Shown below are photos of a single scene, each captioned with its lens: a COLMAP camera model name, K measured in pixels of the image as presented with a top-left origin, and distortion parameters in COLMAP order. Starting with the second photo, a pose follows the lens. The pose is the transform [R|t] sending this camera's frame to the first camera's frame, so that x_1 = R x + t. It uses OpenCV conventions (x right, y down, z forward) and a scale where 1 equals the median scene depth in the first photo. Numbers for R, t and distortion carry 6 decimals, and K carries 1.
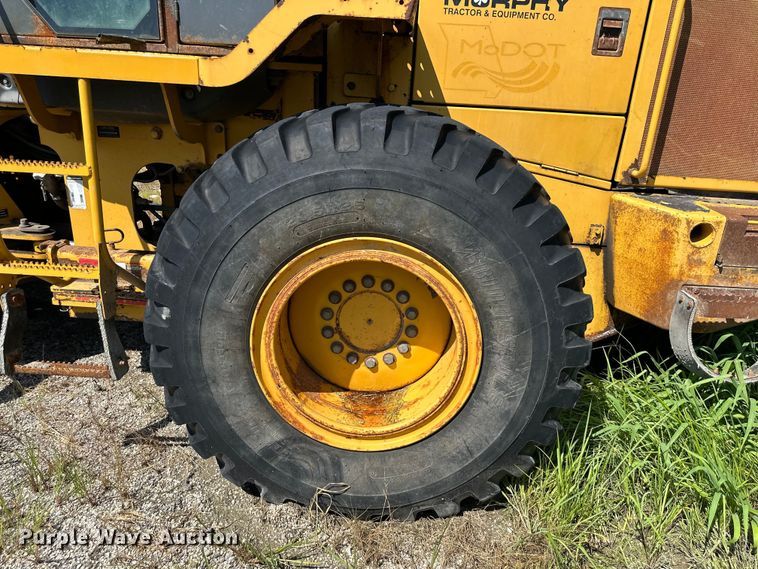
lens RADIAL K [[544.2, 0, 382.0], [0, 544.2, 282.8], [0, 0, 1]] dist [0.028968, -0.023511]
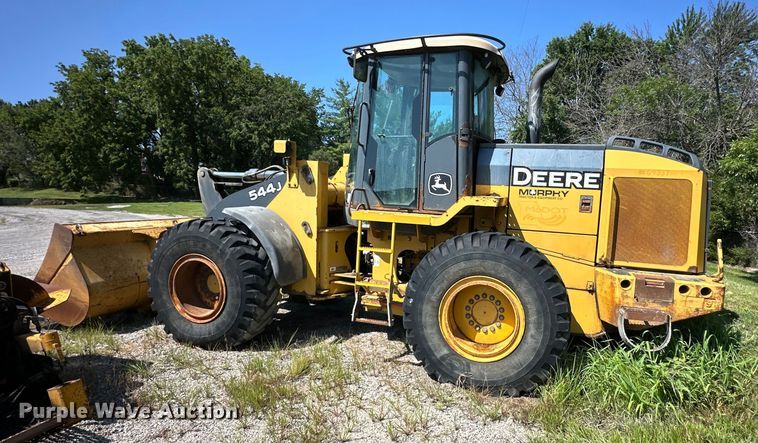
lens RADIAL K [[398.1, 0, 431.9], [0, 398.1, 230.7], [0, 0, 1]] dist [-0.002265, 0.000020]
pose [[0.970634, 0.014256, -0.240140, 0.184502], [-0.079746, 0.960865, -0.265289, 0.224906], [0.226960, 0.276648, 0.933785, -0.924060]]
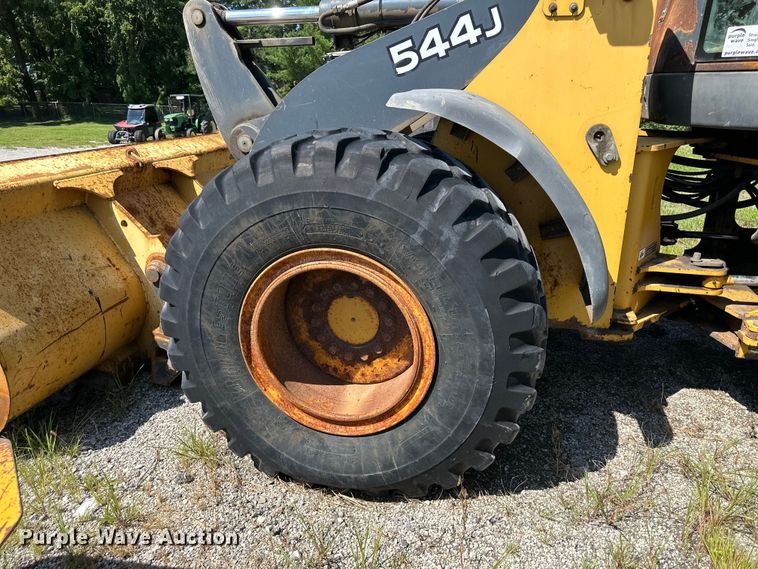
lens RADIAL K [[523.8, 0, 381.3], [0, 523.8, 286.9], [0, 0, 1]] dist [0.011797, -0.004841]
pose [[0.977675, 0.009455, -0.209909, -1.315301], [-0.012126, 0.999861, -0.011442, -0.052470], [0.209771, 0.013732, 0.977654, -0.022405]]
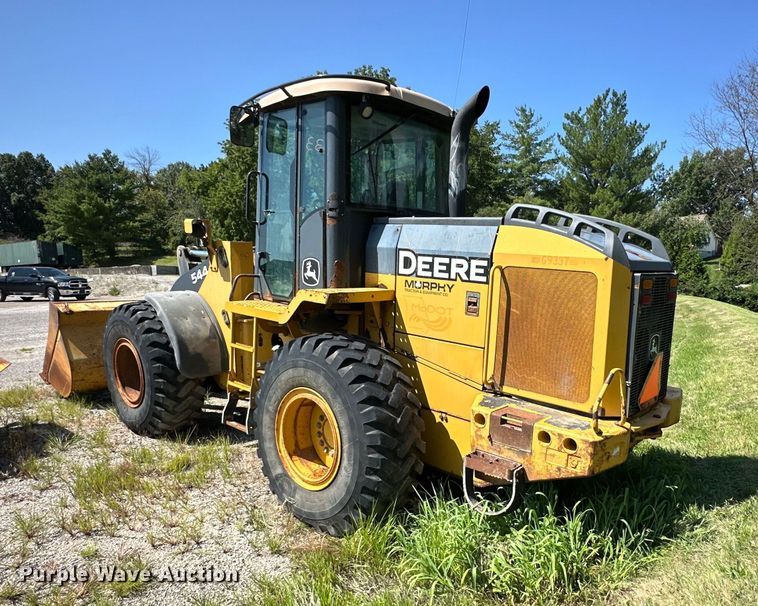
lens RADIAL K [[533.7, 0, 440.3], [0, 533.7, 371.0], [0, 0, 1]] dist [0.000585, -0.002721]
pose [[0.795407, 0.119332, -0.594212, 1.536006], [-0.222220, 0.969567, -0.102749, -0.040291], [0.563867, 0.213773, 0.797719, -0.456981]]
